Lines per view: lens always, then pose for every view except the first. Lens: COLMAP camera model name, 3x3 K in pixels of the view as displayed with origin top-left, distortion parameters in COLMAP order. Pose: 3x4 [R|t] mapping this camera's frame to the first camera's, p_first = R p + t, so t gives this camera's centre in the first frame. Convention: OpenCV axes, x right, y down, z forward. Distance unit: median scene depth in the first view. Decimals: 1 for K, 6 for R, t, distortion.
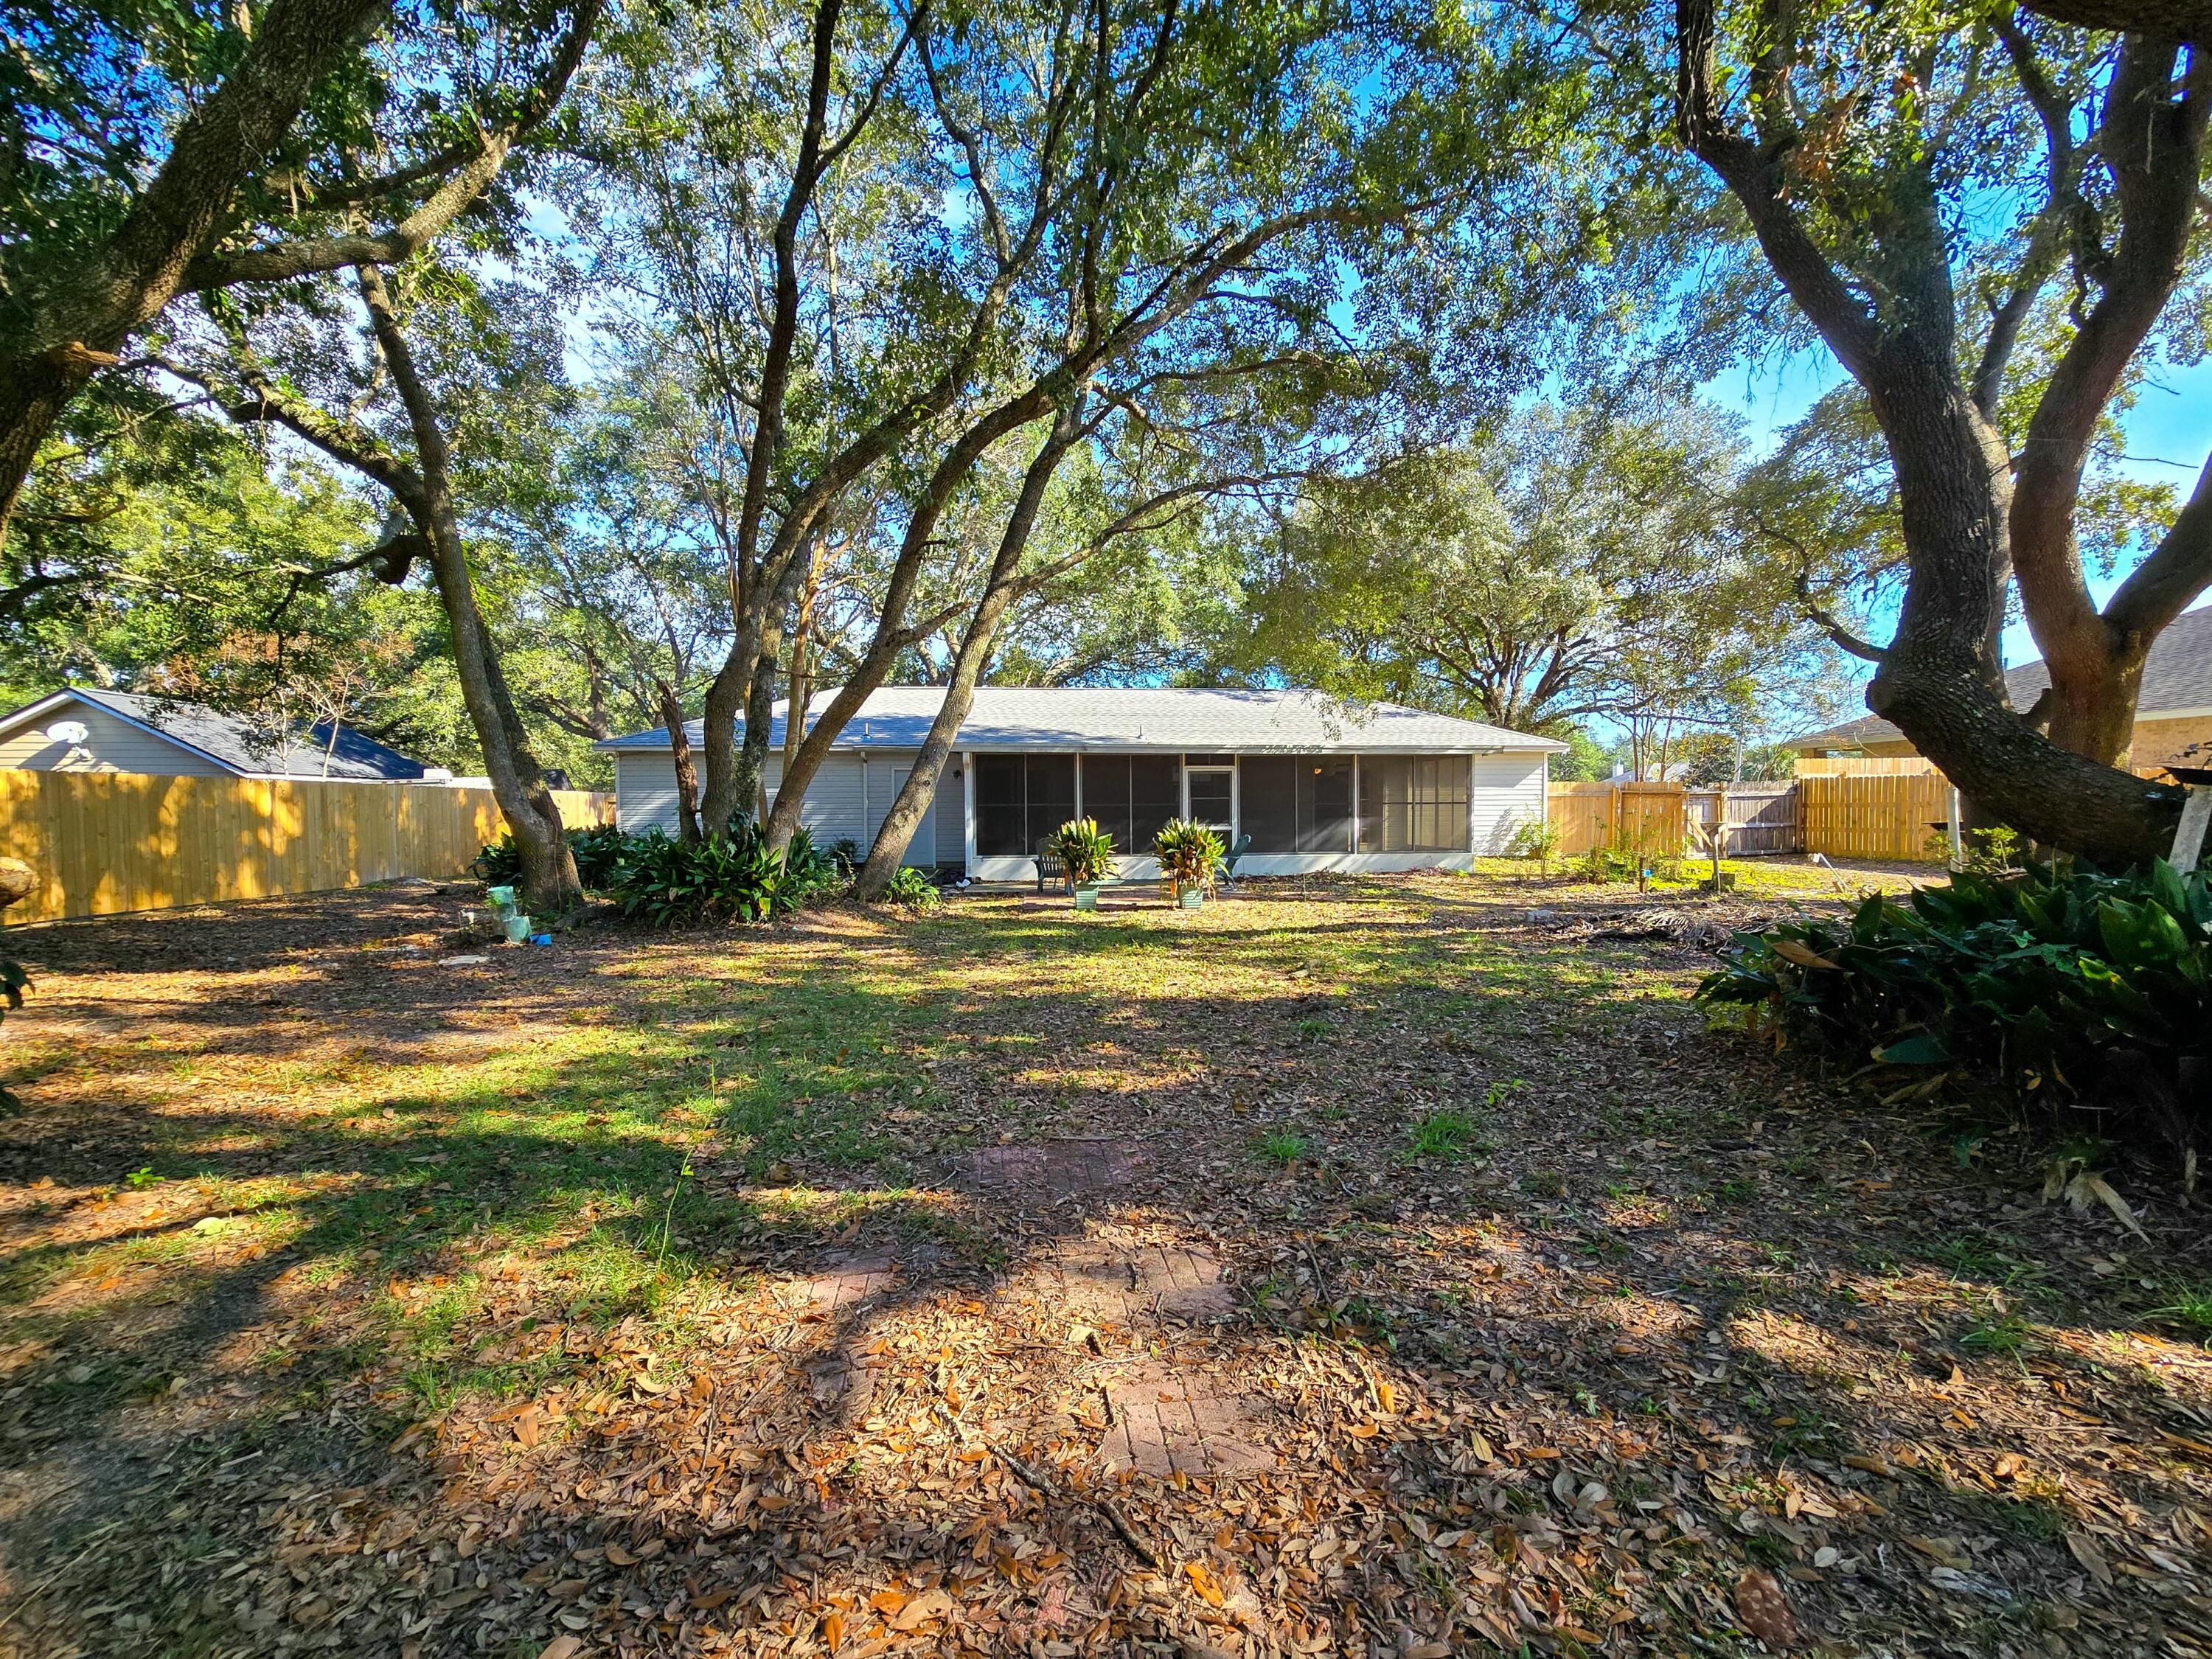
lens RADIAL K [[918.1, 0, 1104.4], [0, 918.1, 842.7], [0, 0, 1]] dist [-0.002880, -0.000185]
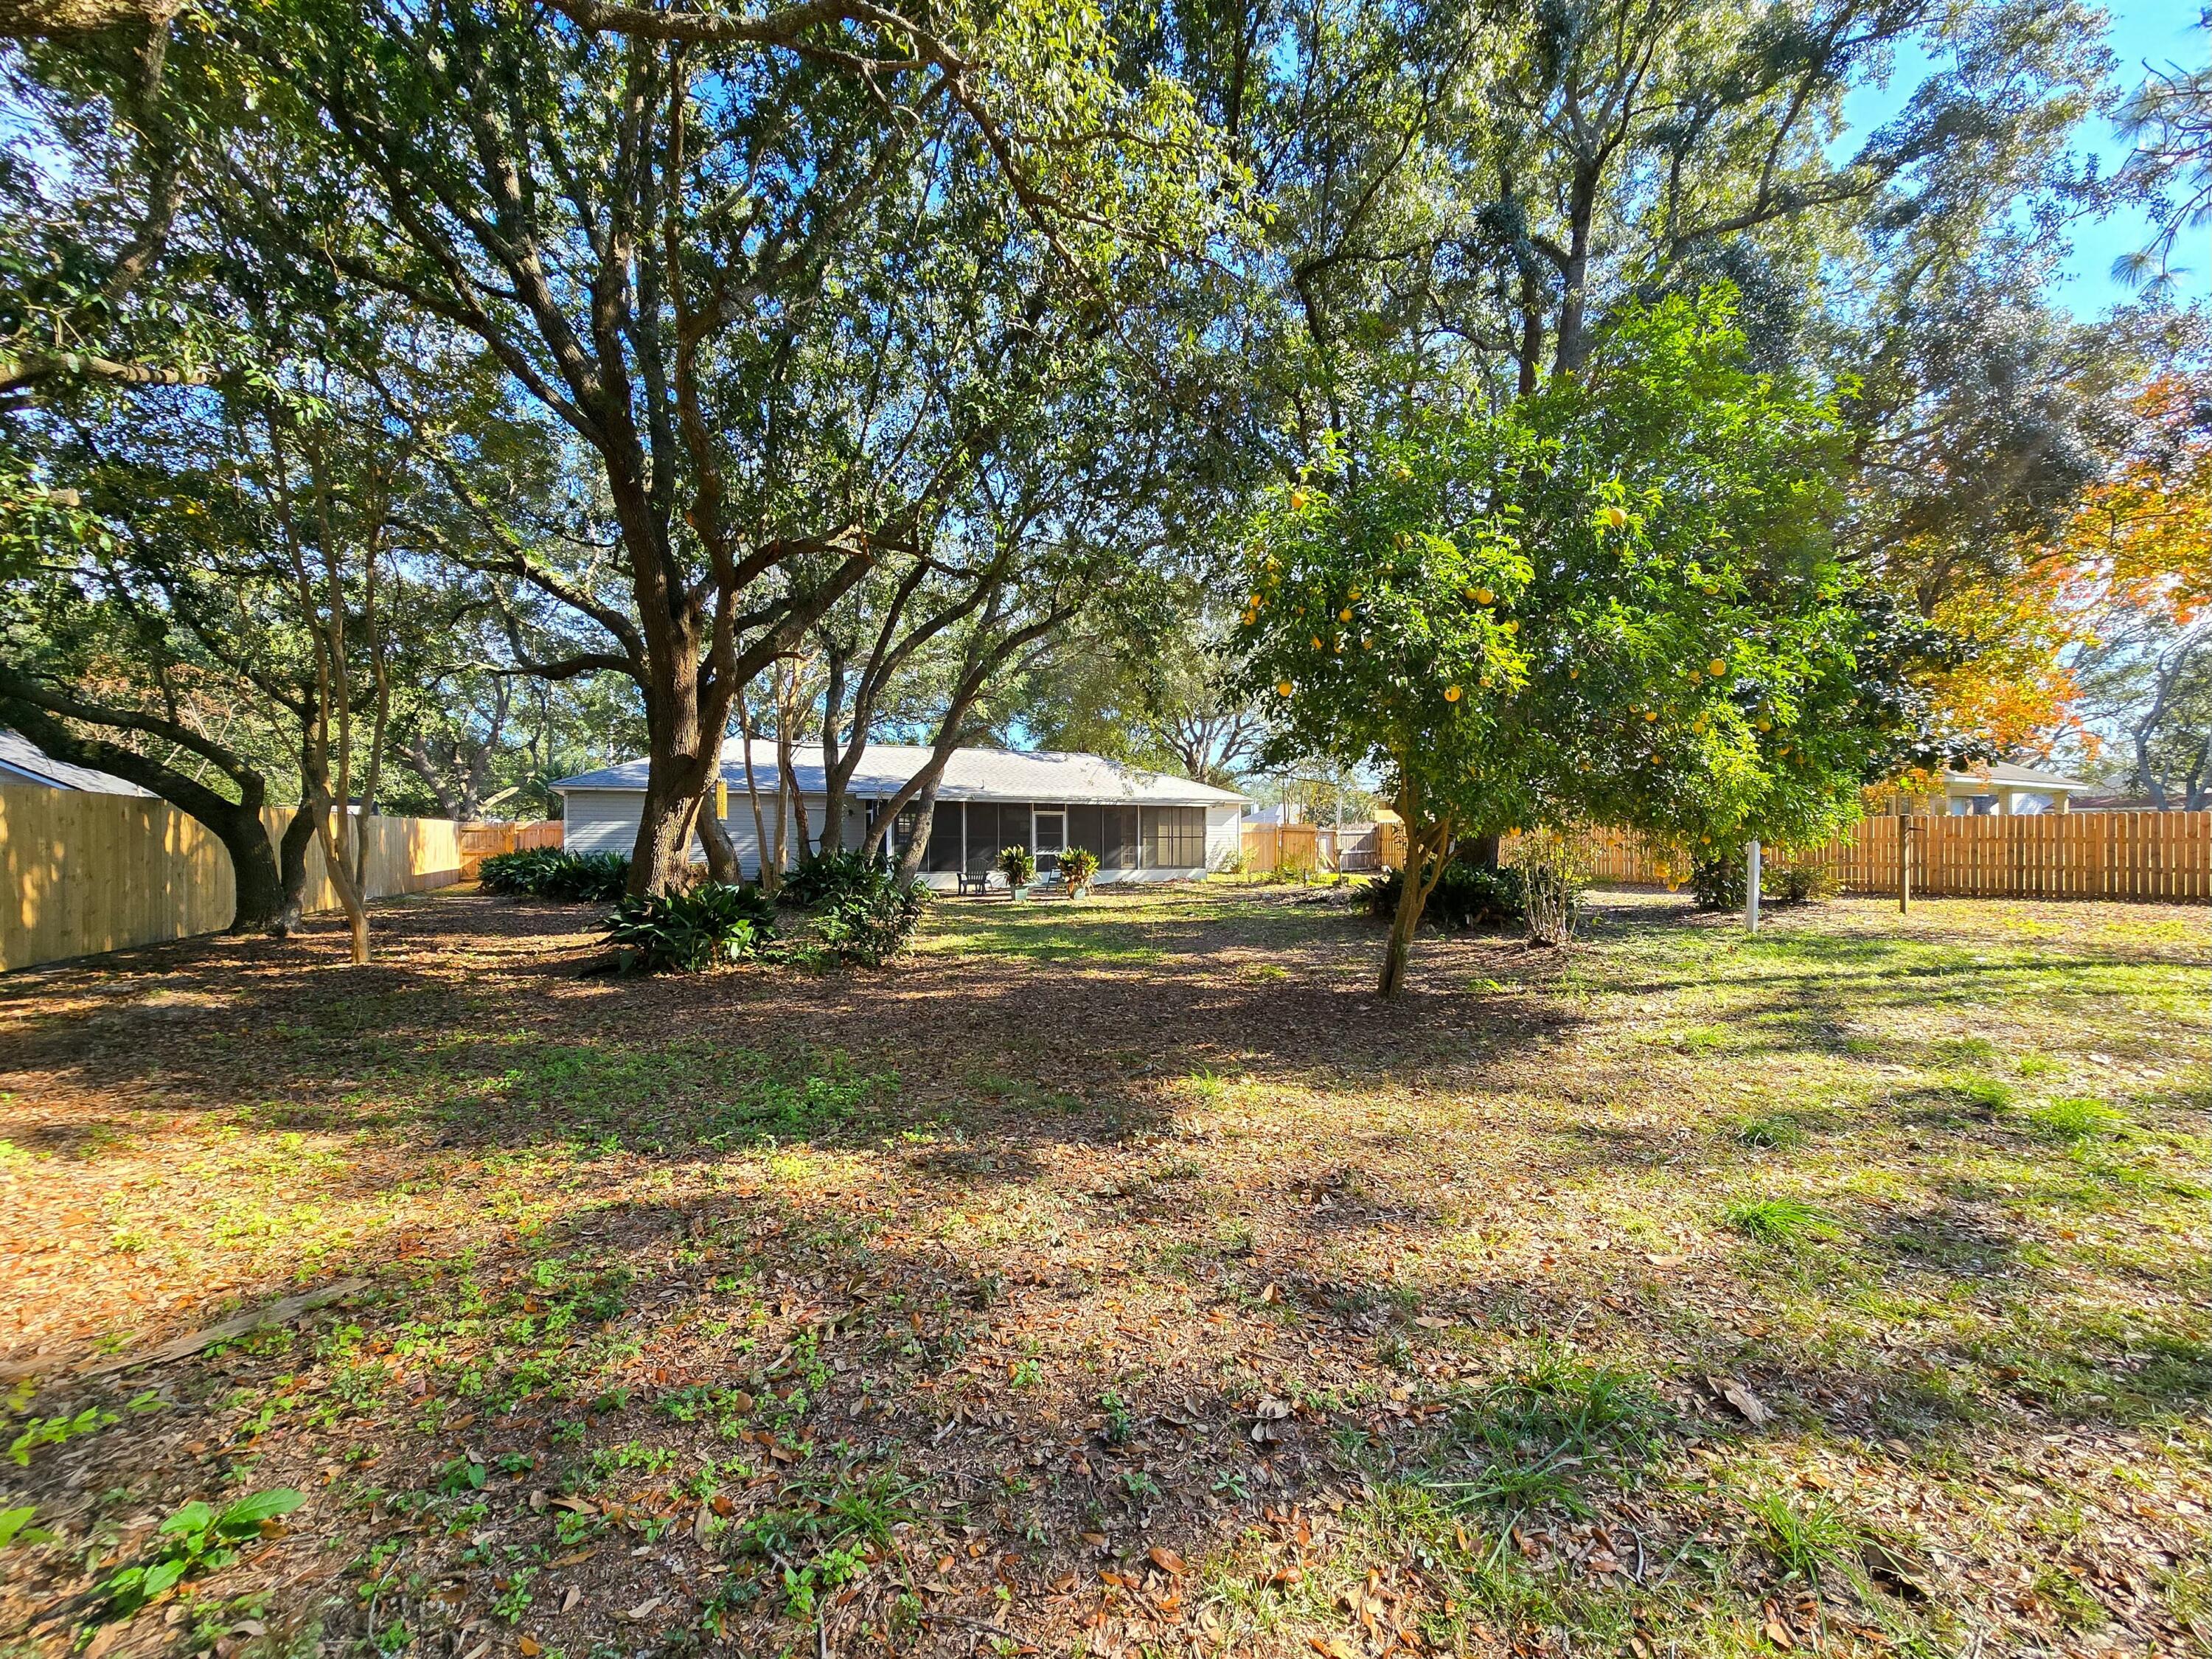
lens RADIAL K [[918.1, 0, 1104.4], [0, 918.1, 842.7], [0, 0, 1]] dist [-0.002880, -0.000185]
pose [[0.936555, 0.005262, 0.350481, -0.322309], [0.006143, 0.999487, -0.031422, 0.015666], [-0.350466, 0.031582, 0.936043, -0.428463]]
